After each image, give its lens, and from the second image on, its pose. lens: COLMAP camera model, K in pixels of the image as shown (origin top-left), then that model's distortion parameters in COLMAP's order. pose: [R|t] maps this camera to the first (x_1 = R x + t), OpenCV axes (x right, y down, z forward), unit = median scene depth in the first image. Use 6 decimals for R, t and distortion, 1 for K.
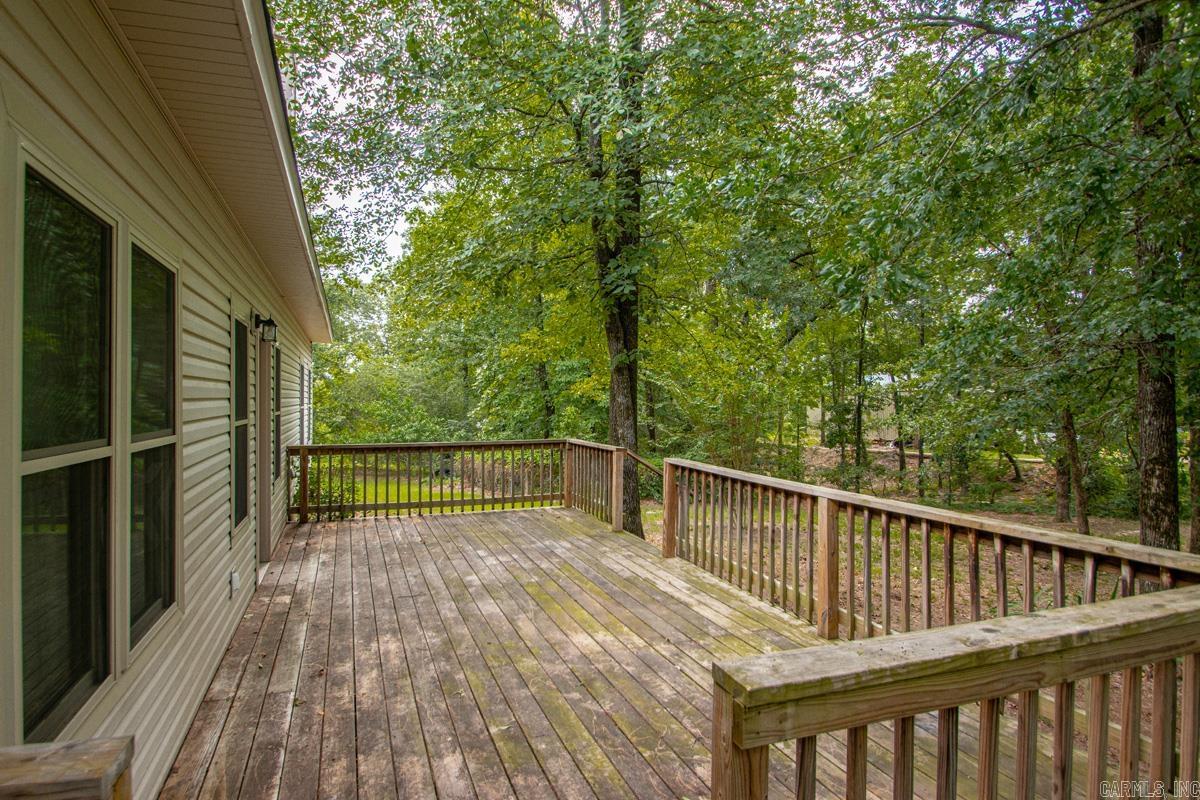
lens RADIAL K [[670.0, 0, 595.8], [0, 670.0, 398.5], [0, 0, 1]] dist [-0.001492, -0.000094]
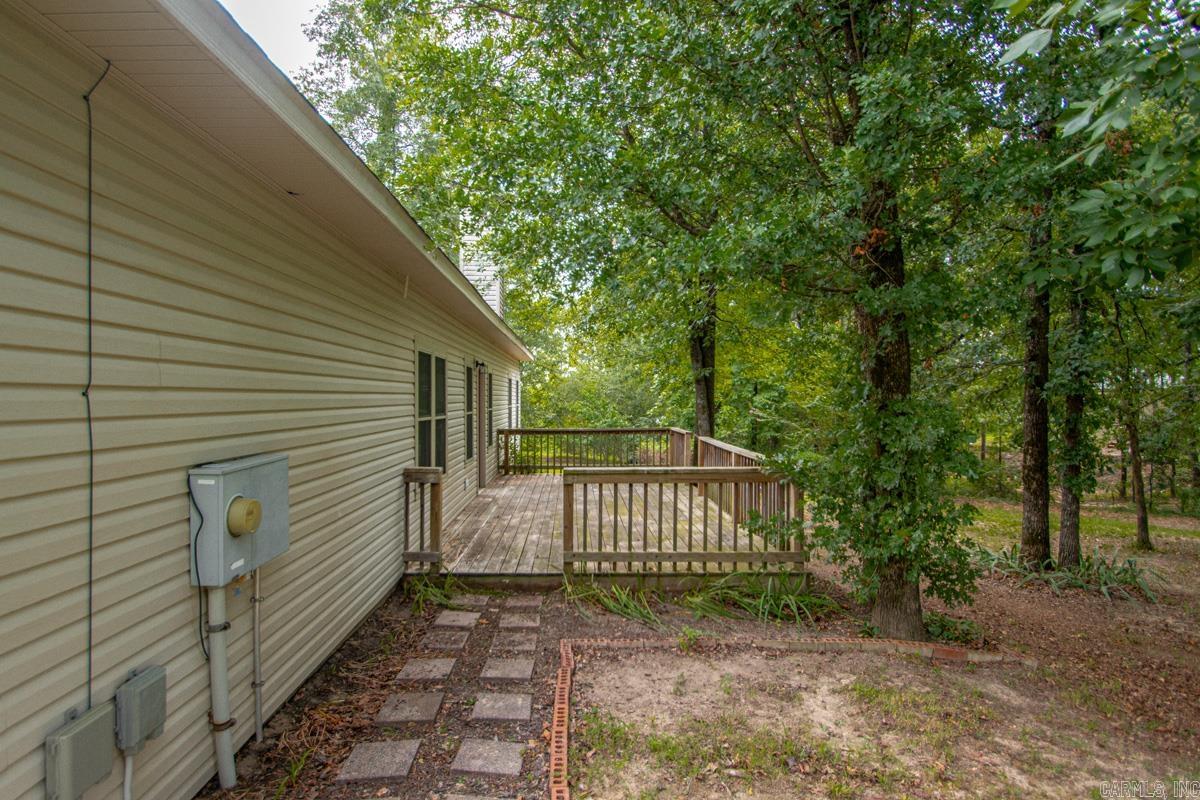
lens RADIAL K [[670.0, 0, 601.7], [0, 670.0, 401.9], [0, 0, 1]] dist [-0.001492, -0.000094]
pose [[0.952037, -0.000977, -0.305982, 0.357682], [0.002846, 0.999980, 0.005663, -0.007373], [0.305970, -0.006262, 0.952021, -0.616518]]
